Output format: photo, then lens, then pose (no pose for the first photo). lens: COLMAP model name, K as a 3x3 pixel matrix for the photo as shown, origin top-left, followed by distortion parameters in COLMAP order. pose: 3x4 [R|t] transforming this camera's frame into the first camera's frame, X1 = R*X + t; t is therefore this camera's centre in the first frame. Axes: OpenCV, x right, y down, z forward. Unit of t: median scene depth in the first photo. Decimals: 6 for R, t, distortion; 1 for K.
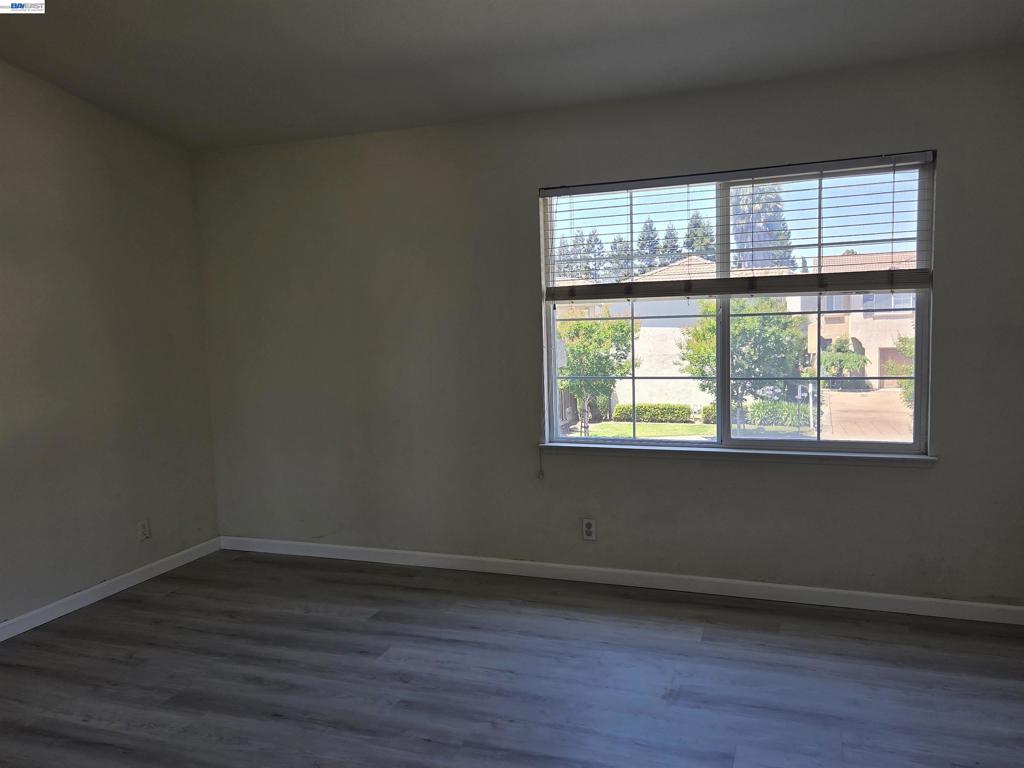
lens RADIAL K [[774.1, 0, 512.9], [0, 774.1, 386.6], [0, 0, 1]] dist [0.062806, -0.040962]
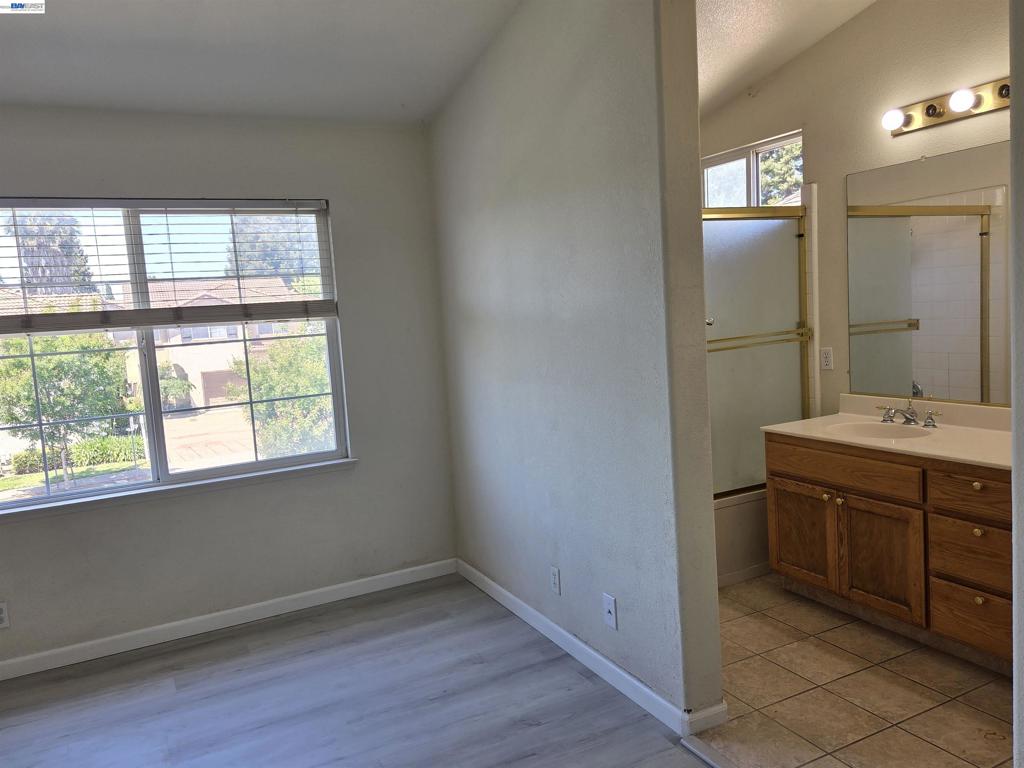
lens RADIAL K [[774.1, 0, 513.8], [0, 774.1, 377.4], [0, 0, 1]] dist [0.062806, -0.040962]
pose [[0.679203, -0.080058, 0.729571, -0.132397], [0.112986, 0.993589, 0.003844, -0.007995], [-0.725201, 0.079821, 0.683894, 0.019098]]
